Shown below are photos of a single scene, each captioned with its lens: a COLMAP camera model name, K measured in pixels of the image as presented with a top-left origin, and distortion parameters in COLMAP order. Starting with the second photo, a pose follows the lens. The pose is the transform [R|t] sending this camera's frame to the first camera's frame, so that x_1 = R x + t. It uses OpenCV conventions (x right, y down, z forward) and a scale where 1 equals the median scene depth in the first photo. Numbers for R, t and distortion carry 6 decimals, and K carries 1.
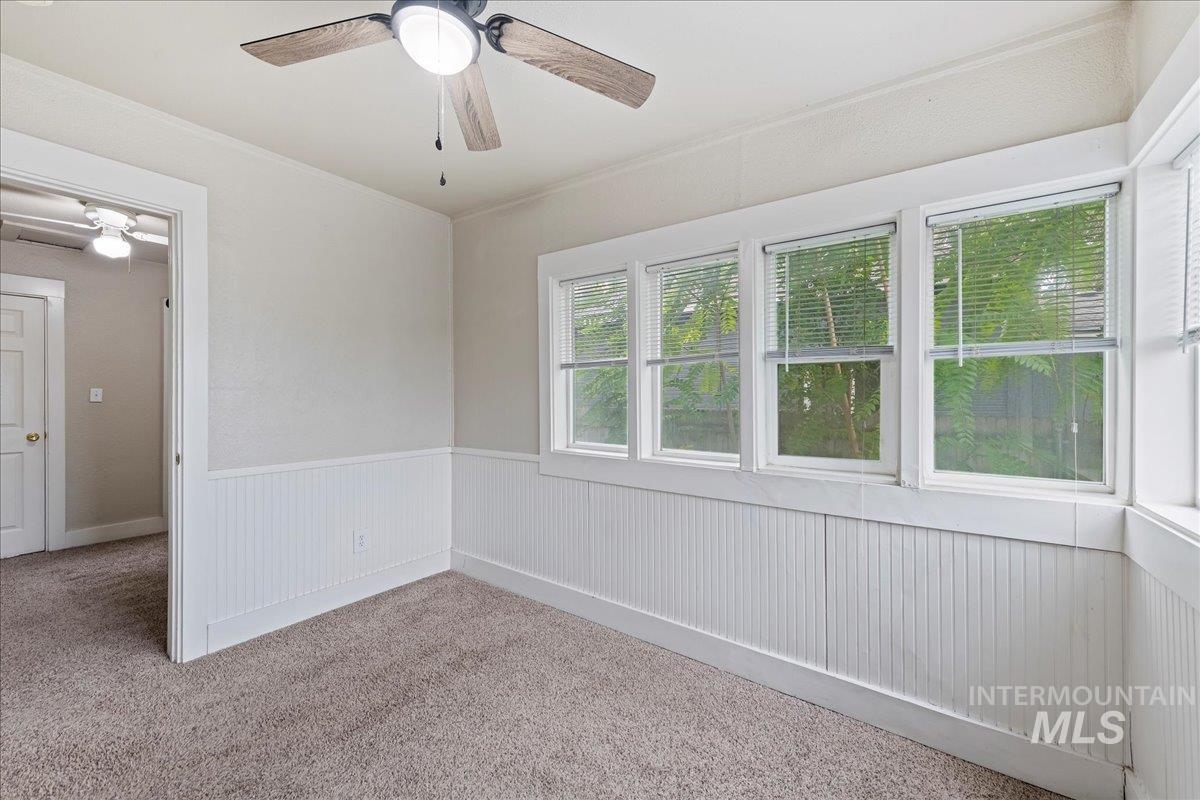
lens RADIAL K [[472.7, 0, 600.0], [0, 472.7, 400.0], [0, 0, 1]] dist [0.000244, -0.000046]
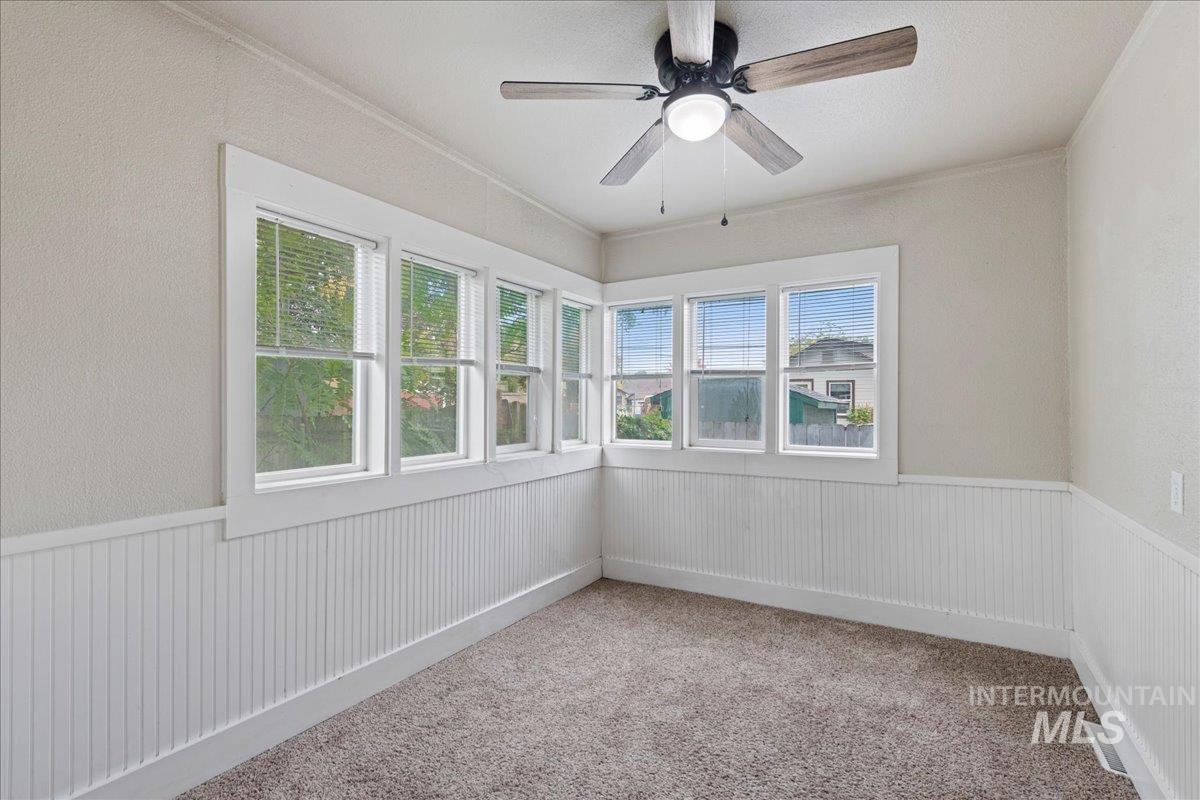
lens RADIAL K [[551.3, 0, 600.0], [0, 551.3, 400.0], [0, 0, 1]] dist [-0.002104, 0.000047]
pose [[-0.089927, -0.004250, 0.995939, -0.962934], [0.000259, 0.999991, 0.004290, -0.012004], [-0.995948, 0.000643, -0.089925, 0.741324]]
